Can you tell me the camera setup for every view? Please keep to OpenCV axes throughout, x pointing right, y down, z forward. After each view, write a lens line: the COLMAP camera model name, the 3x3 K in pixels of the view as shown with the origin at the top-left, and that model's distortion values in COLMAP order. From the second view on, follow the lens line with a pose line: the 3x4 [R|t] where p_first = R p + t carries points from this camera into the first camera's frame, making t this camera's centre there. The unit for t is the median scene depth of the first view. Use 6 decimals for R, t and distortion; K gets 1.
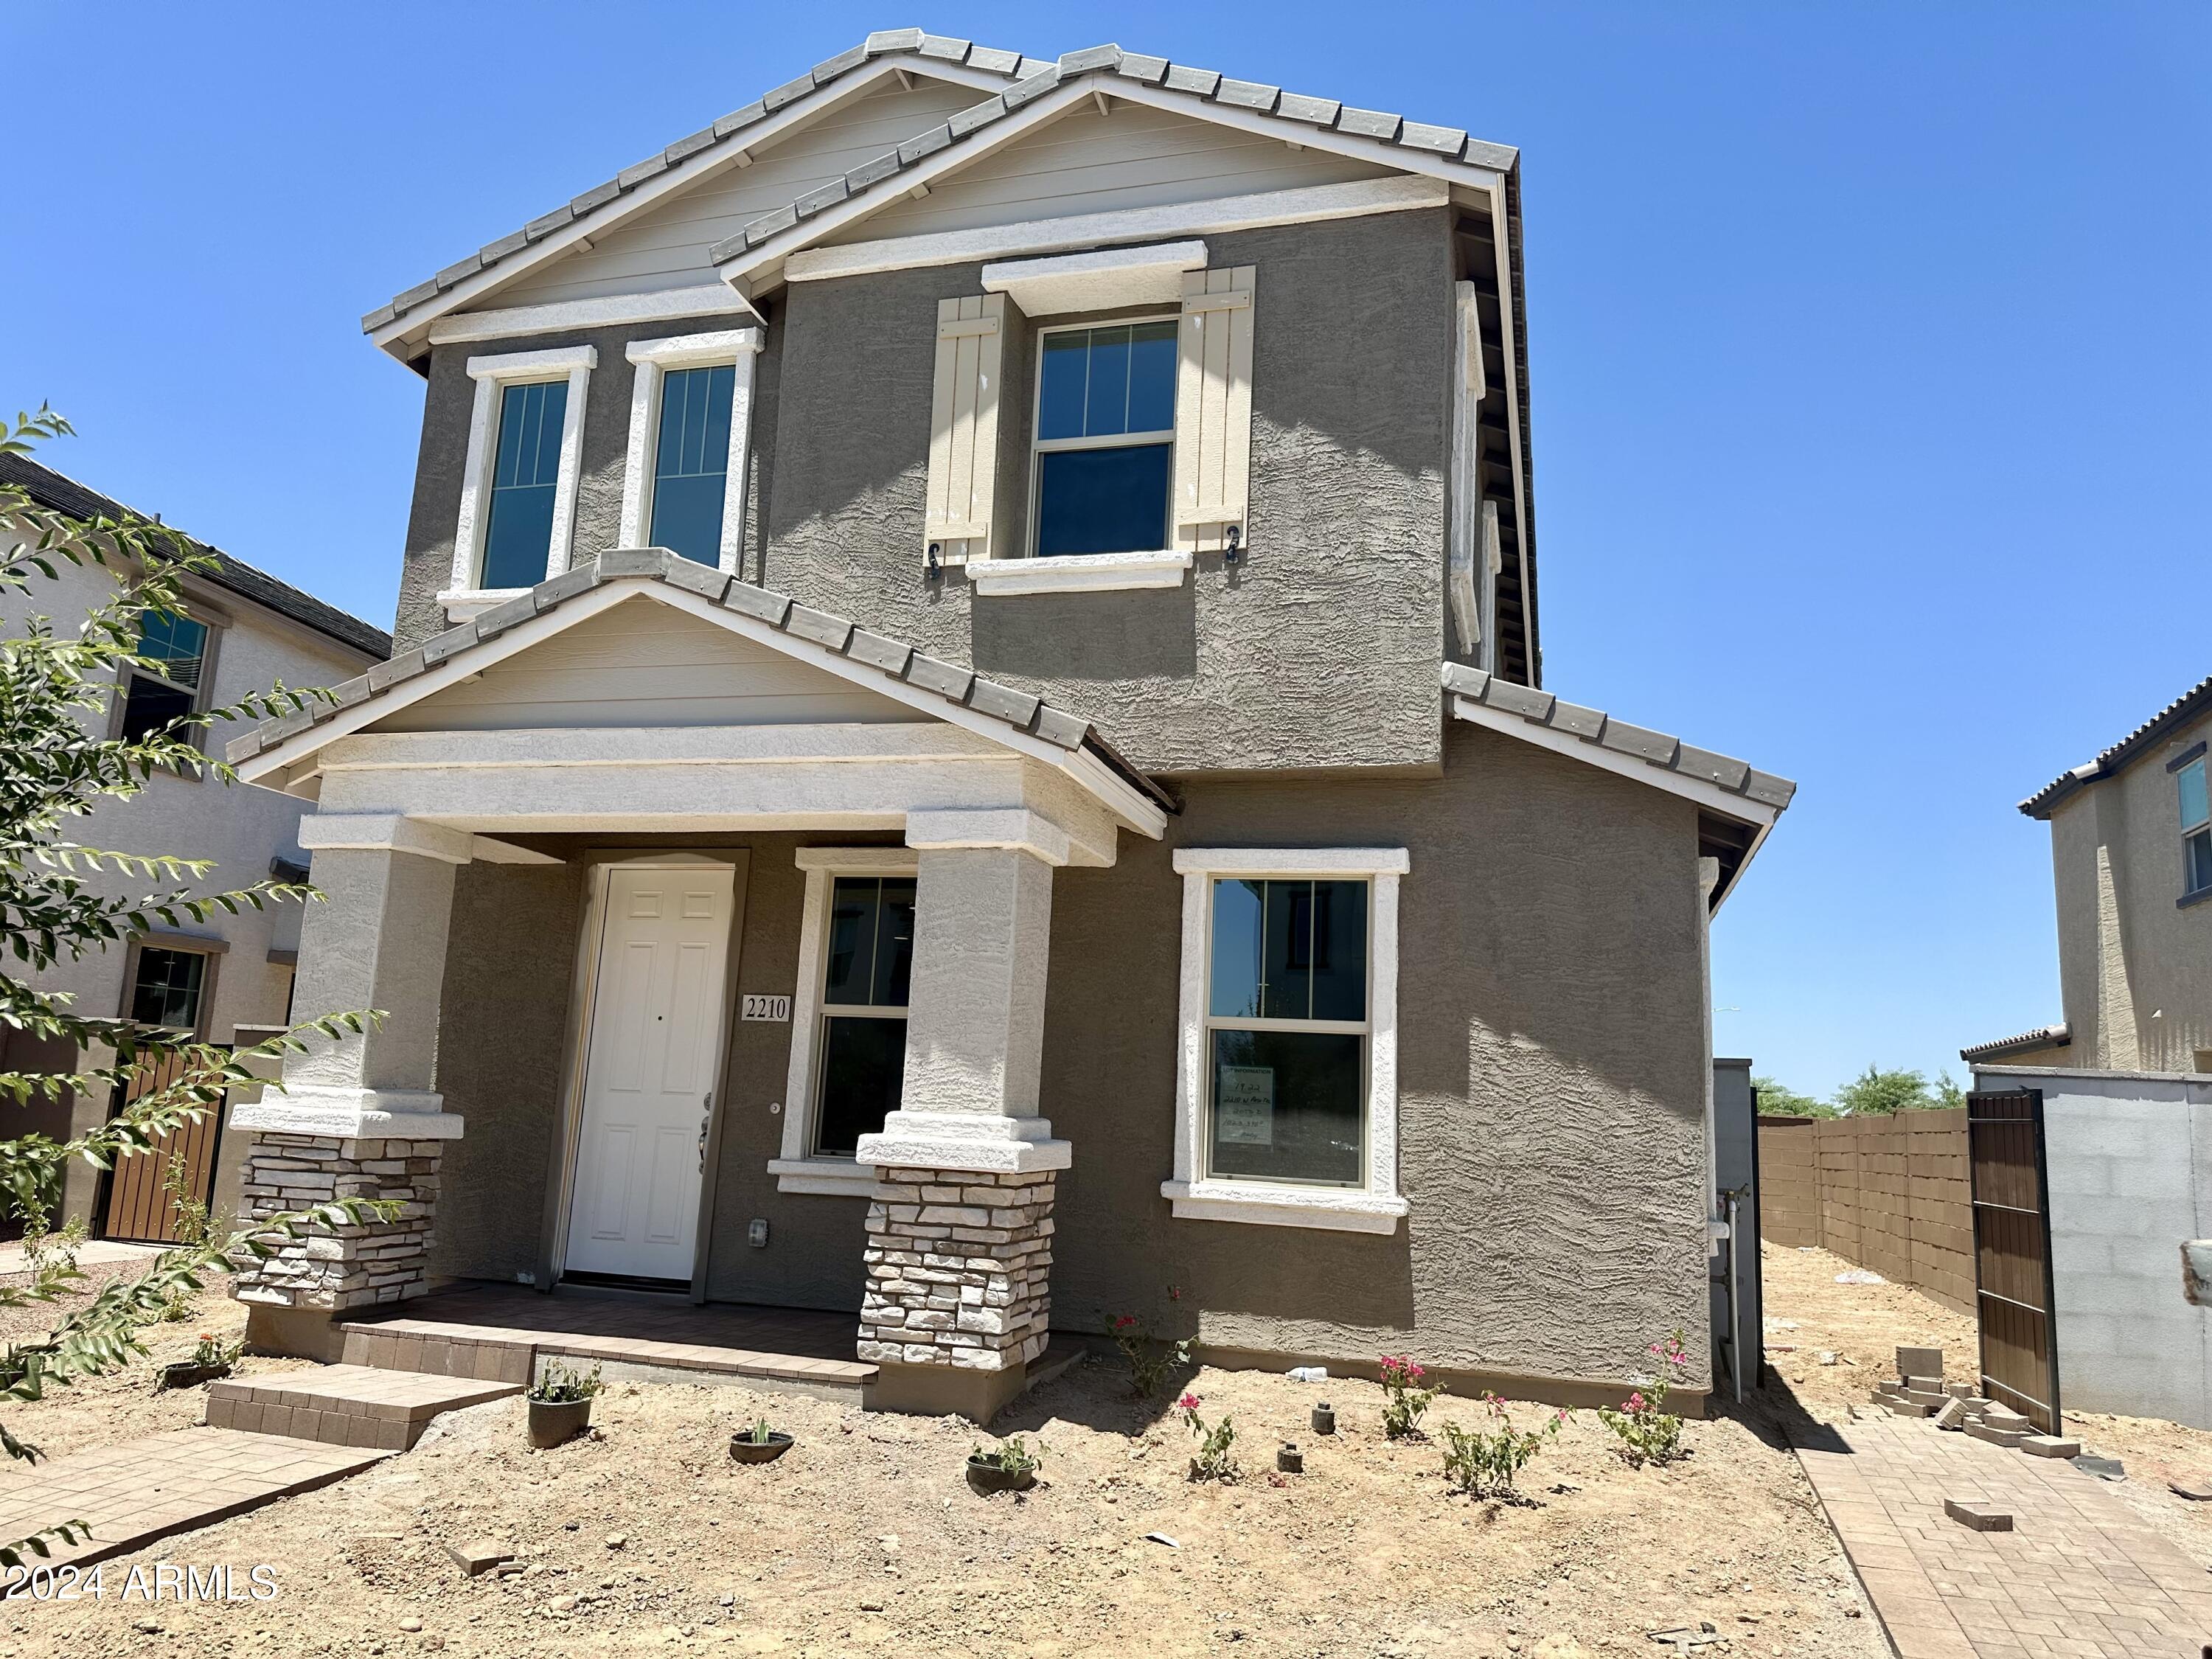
lens RADIAL K [[1553.9, 0, 1106.0], [0, 1553.9, 829.5], [0, 0, 1]] dist [0.130963, -0.248336]
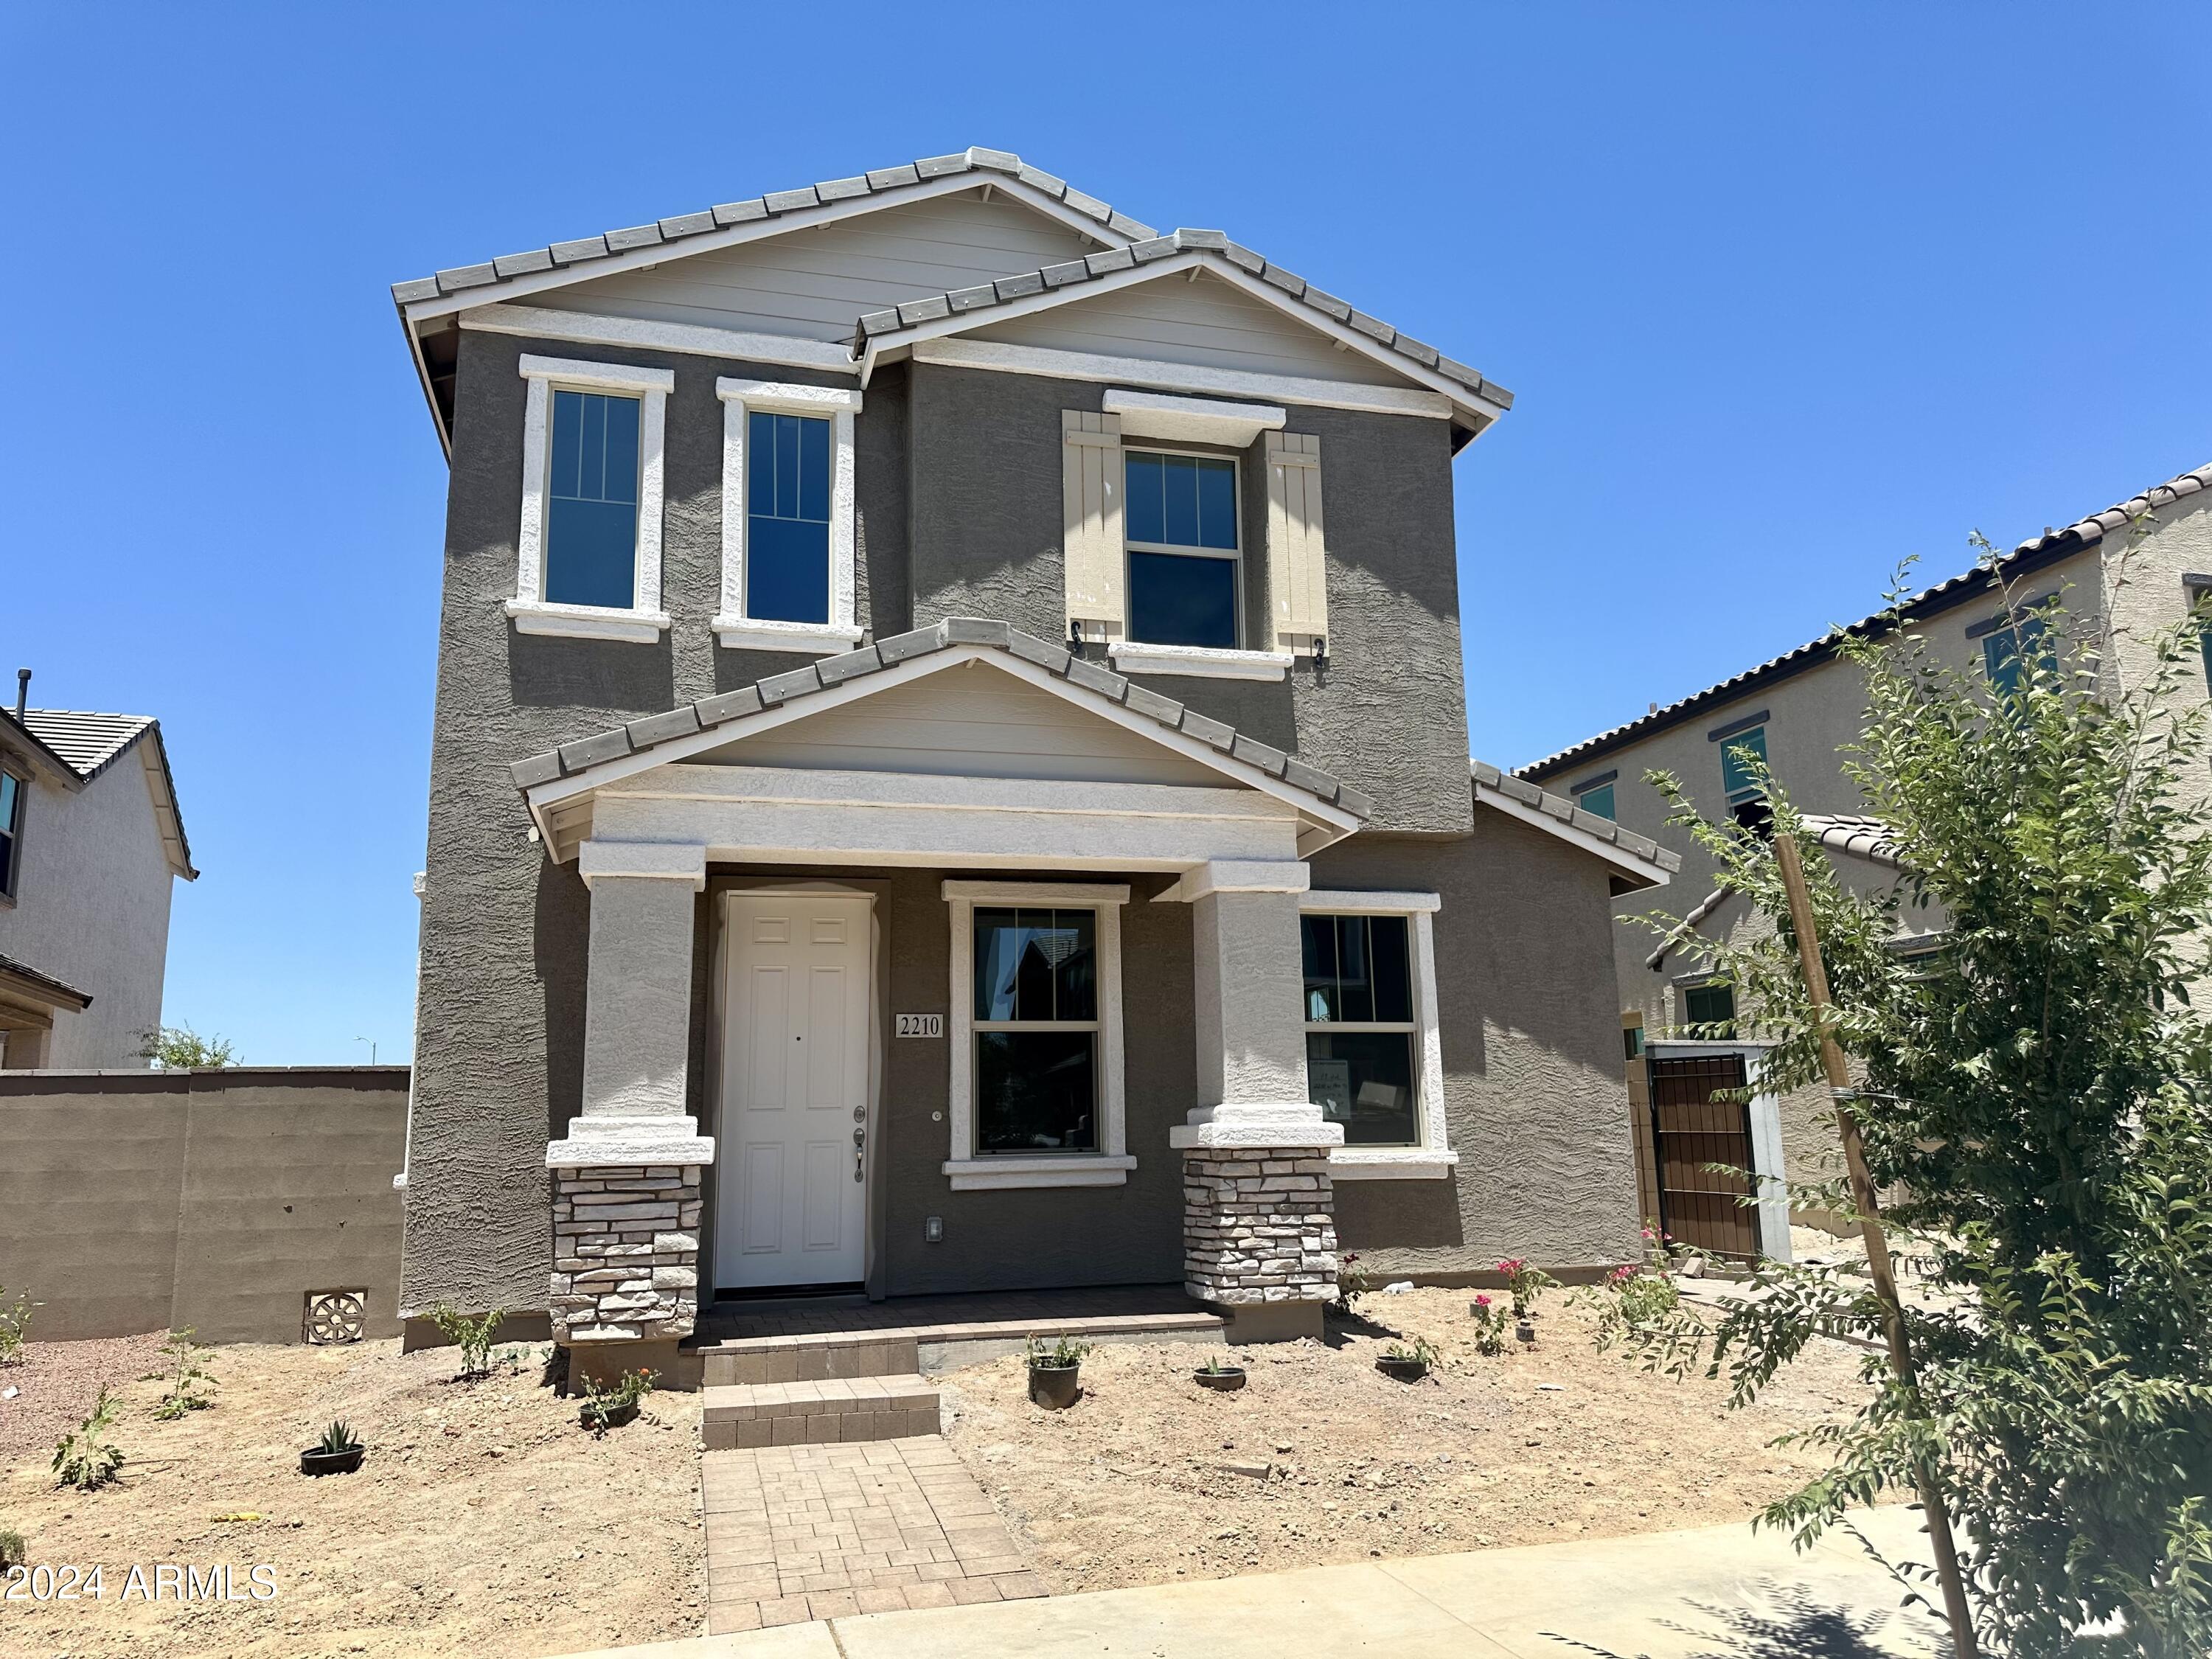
lens RADIAL K [[1553.9, 0, 1106.0], [0, 1553.9, 829.5], [0, 0, 1]] dist [0.130963, -0.248336]
pose [[0.848591, 0.036329, 0.527801, -0.764261], [-0.035114, 0.999307, -0.012326, -0.016324], [-0.527883, -0.008073, 0.849279, 0.002231]]
